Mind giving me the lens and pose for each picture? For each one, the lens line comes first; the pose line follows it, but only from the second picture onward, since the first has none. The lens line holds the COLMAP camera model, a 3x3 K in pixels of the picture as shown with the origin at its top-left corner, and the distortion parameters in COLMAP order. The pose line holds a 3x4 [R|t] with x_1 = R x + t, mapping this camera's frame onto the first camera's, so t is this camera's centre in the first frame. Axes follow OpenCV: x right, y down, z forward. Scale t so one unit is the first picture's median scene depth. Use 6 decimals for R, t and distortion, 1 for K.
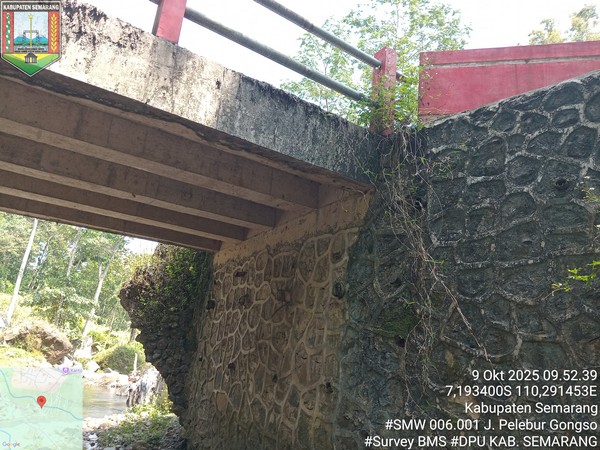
lens RADIAL K [[447.4, 0, 300.4], [0, 447.4, 223.1], [0, 0, 1]] dist [0.003912, -0.035134]
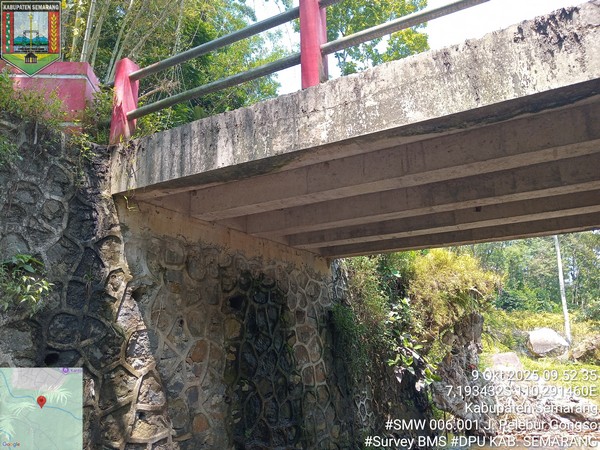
lens RADIAL K [[447.4, 0, 300.4], [0, 447.4, 223.1], [0, 0, 1]] dist [0.003912, -0.035134]
pose [[0.453596, -0.325218, -0.829749, -0.007627], [0.295204, 0.933308, -0.204429, -0.001617], [0.840896, -0.152217, 0.519350, -0.007744]]
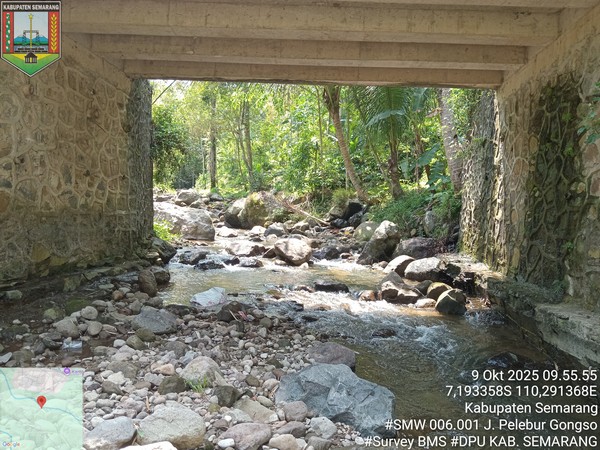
lens RADIAL K [[448.3, 0, 295.9], [0, 448.3, 222.5], [0, 0, 1]] dist [0.003163, -0.005169]
pose [[-0.798144, -0.116972, 0.591003, -0.275864], [-0.250825, 0.956428, -0.149440, 0.106848], [-0.547771, -0.267513, -0.792707, 0.338345]]
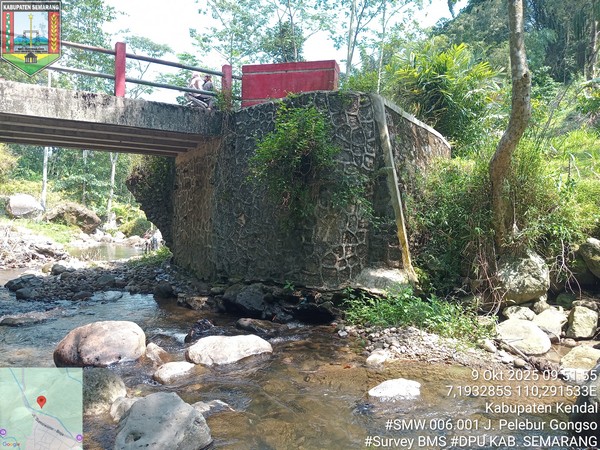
lens RADIAL K [[447.4, 0, 300.4], [0, 447.4, 223.1], [0, 0, 1]] dist [0.003912, -0.035134]
pose [[0.997542, -0.061001, -0.034478, 0.106095], [0.068405, 0.954434, 0.290477, -0.050397], [0.015187, -0.292121, 0.956261, -0.226833]]
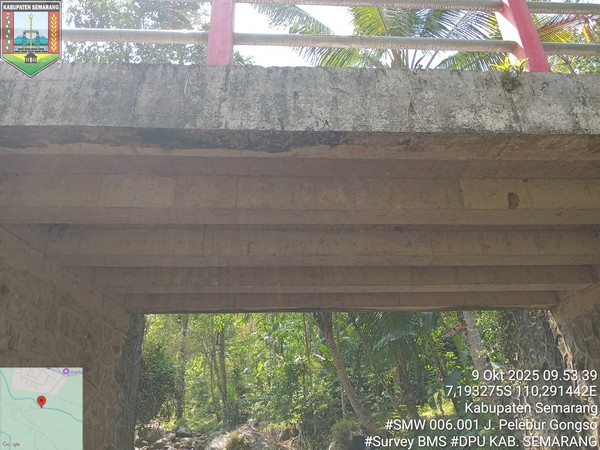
lens RADIAL K [[447.4, 0, 300.4], [0, 447.4, 223.1], [0, 0, 1]] dist [0.003912, -0.035134]
pose [[-0.846177, 0.178049, 0.502278, -0.207076], [-0.179549, 0.792168, -0.583293, 0.083789], [-0.501744, -0.583753, -0.638346, 0.326511]]
